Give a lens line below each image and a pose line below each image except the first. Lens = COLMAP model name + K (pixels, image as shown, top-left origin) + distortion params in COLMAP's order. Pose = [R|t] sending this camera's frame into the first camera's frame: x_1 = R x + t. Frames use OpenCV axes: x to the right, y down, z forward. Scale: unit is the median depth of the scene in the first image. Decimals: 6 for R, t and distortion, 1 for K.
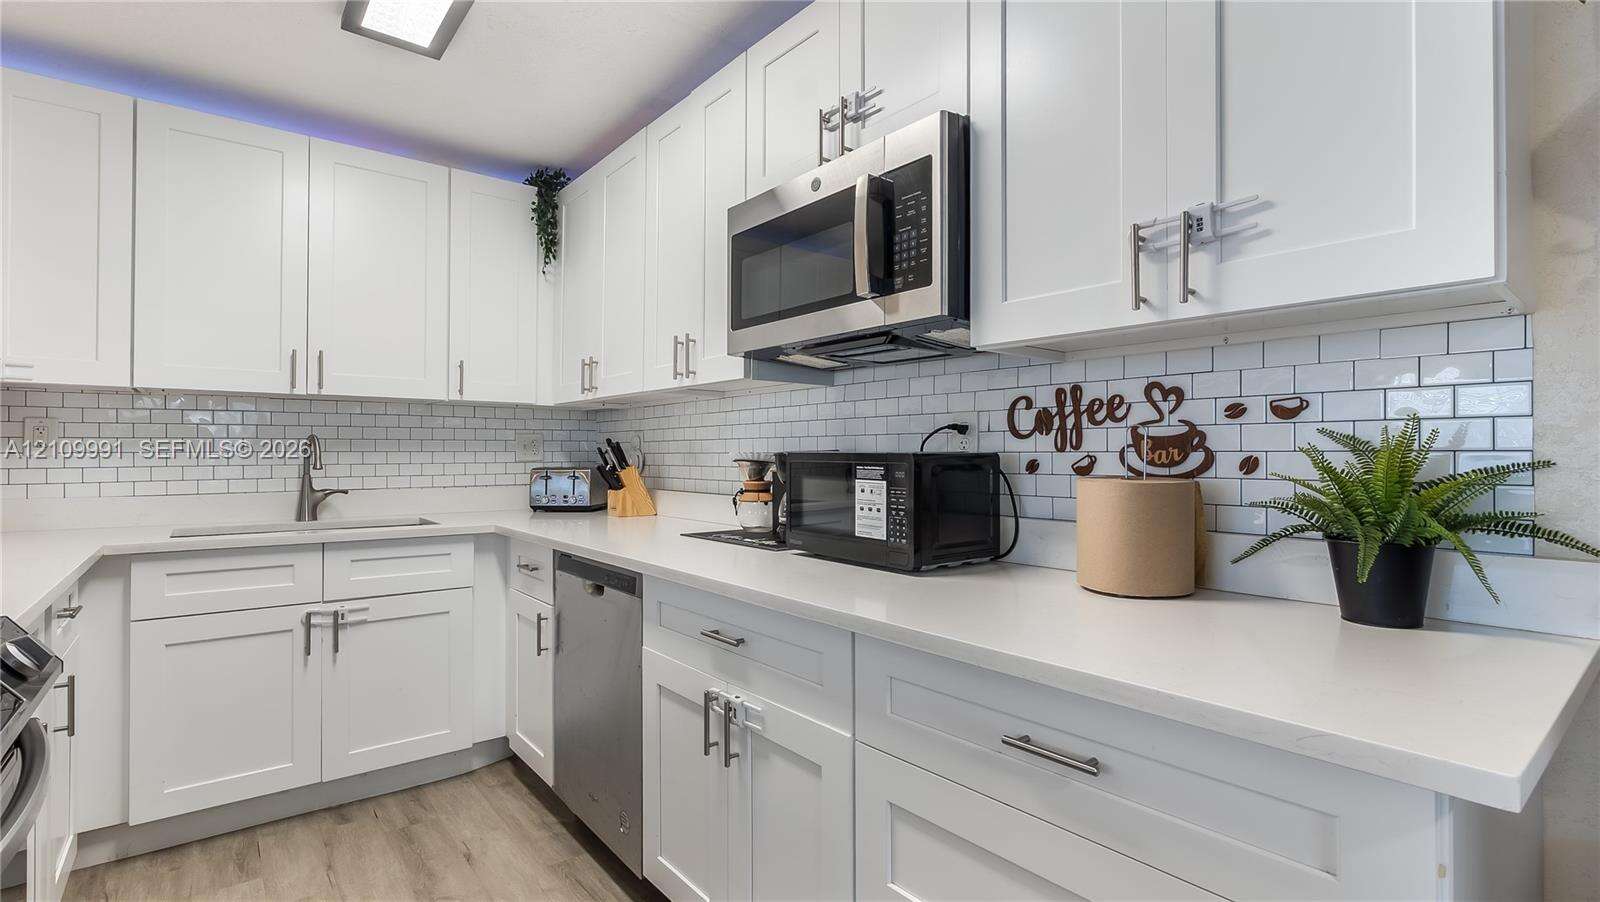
lens RADIAL K [[744.2, 0, 799.5], [0, 744.2, 446.0], [0, 0, 1]] dist [-0.002116, -0.001045]
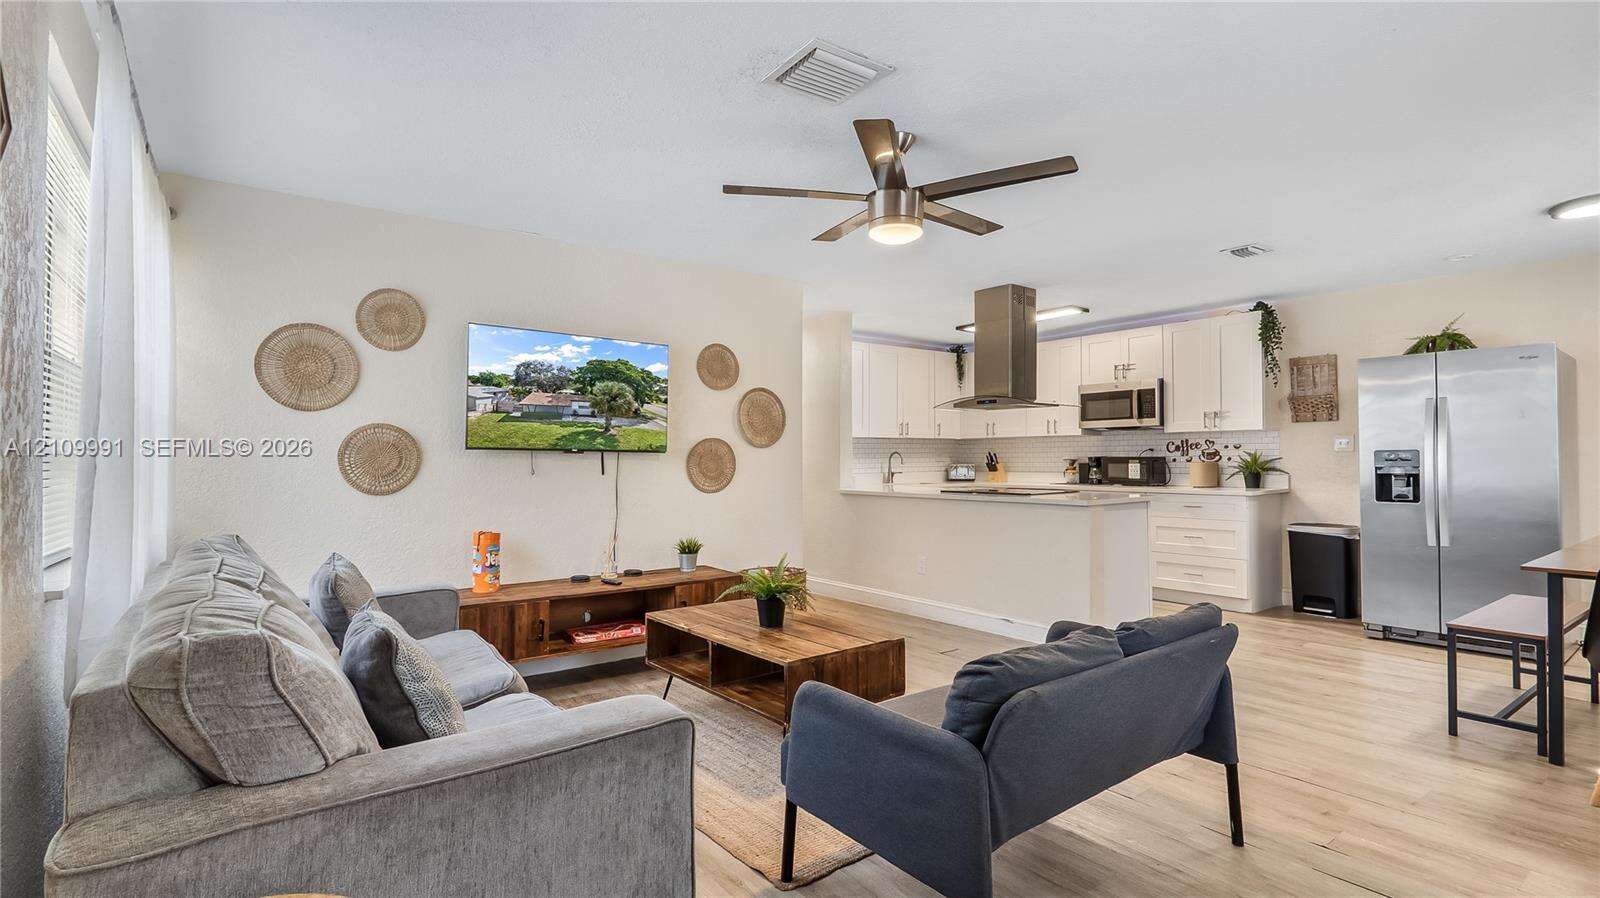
lens RADIAL K [[745.5, 0, 799.7], [0, 745.5, 448.5], [0, 0, 1]] dist [-0.007907, 0.001524]
pose [[0.999519, -0.008302, -0.029890, -1.126057], [0.008256, 0.999965, -0.001662, -0.031396], [0.029903, 0.001414, 0.999552, -2.165901]]
